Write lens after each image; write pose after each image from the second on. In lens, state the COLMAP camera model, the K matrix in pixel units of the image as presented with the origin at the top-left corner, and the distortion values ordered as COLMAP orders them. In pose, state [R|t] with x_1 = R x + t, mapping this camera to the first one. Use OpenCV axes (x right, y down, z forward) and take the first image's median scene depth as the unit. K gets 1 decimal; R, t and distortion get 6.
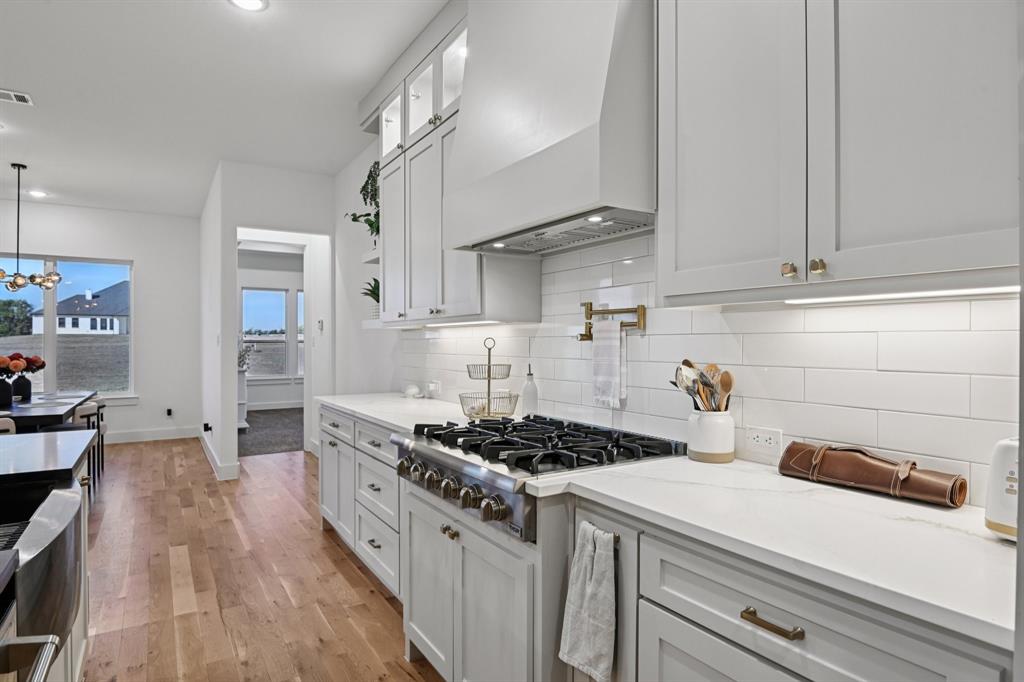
lens RADIAL K [[560.0, 0, 512.0], [0, 560.0, 341.0], [0, 0, 1]] dist [-0.017919, -0.000229]
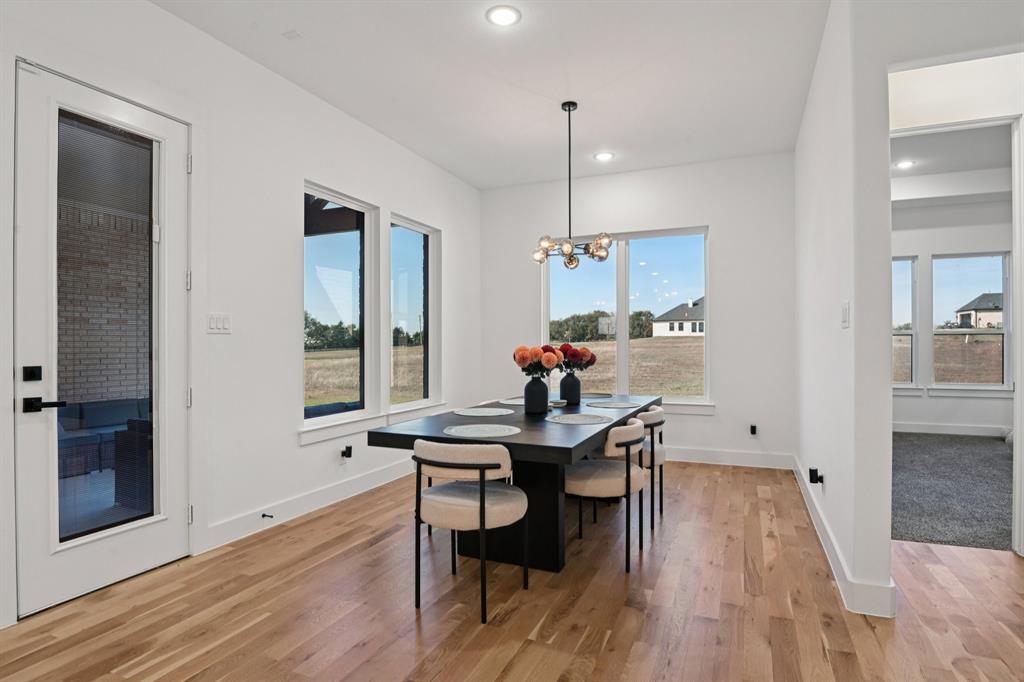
lens RADIAL K [[540.8, 0, 513.1], [0, 540.8, 347.2], [0, 0, 1]] dist [-0.017748, -0.000615]
pose [[0.563497, 0.002390, -0.826115, -0.267772], [0.006541, 0.999952, 0.007355, 0.017746], [0.826092, -0.009548, 0.563454, 0.436196]]
